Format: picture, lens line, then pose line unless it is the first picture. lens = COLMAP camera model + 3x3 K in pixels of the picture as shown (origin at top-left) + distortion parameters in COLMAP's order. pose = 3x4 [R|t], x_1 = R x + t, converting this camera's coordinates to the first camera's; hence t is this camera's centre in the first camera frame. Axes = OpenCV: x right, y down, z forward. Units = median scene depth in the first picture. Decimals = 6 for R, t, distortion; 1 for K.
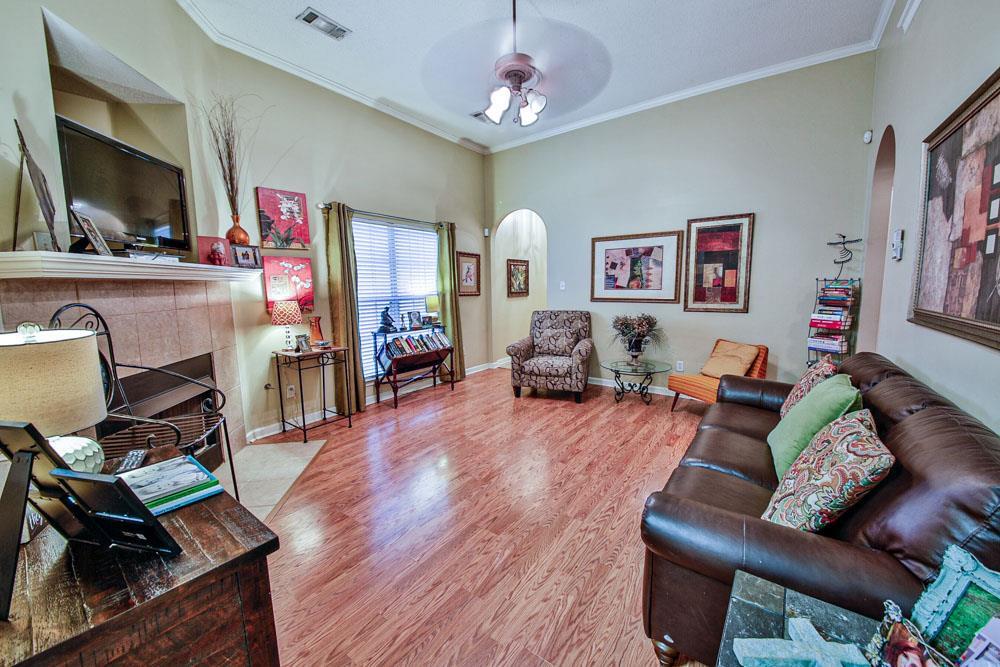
lens RADIAL K [[379.5, 0, 480.1], [0, 379.5, 333.9], [0, 0, 1]] dist [-0.016713, -0.001411]
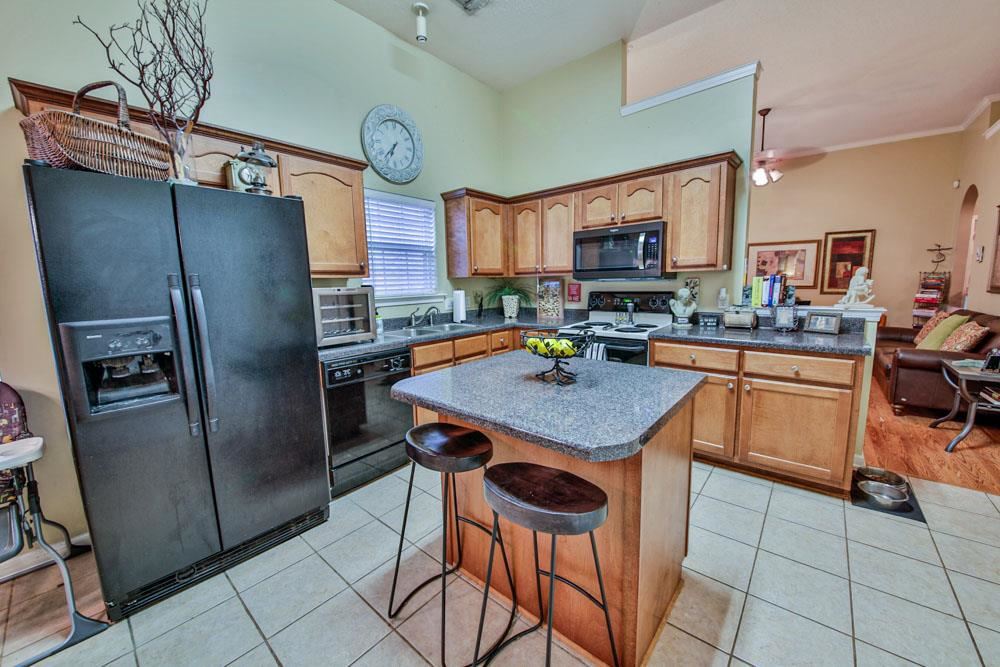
lens RADIAL K [[379.5, 0, 472.7], [0, 379.5, 336.0], [0, 0, 1]] dist [-0.016713, -0.001411]
pose [[0.997812, 0.009613, -0.065408, -0.799608], [-0.008535, 0.999823, 0.016738, 0.102963], [0.065558, -0.016143, 0.997718, -0.621746]]
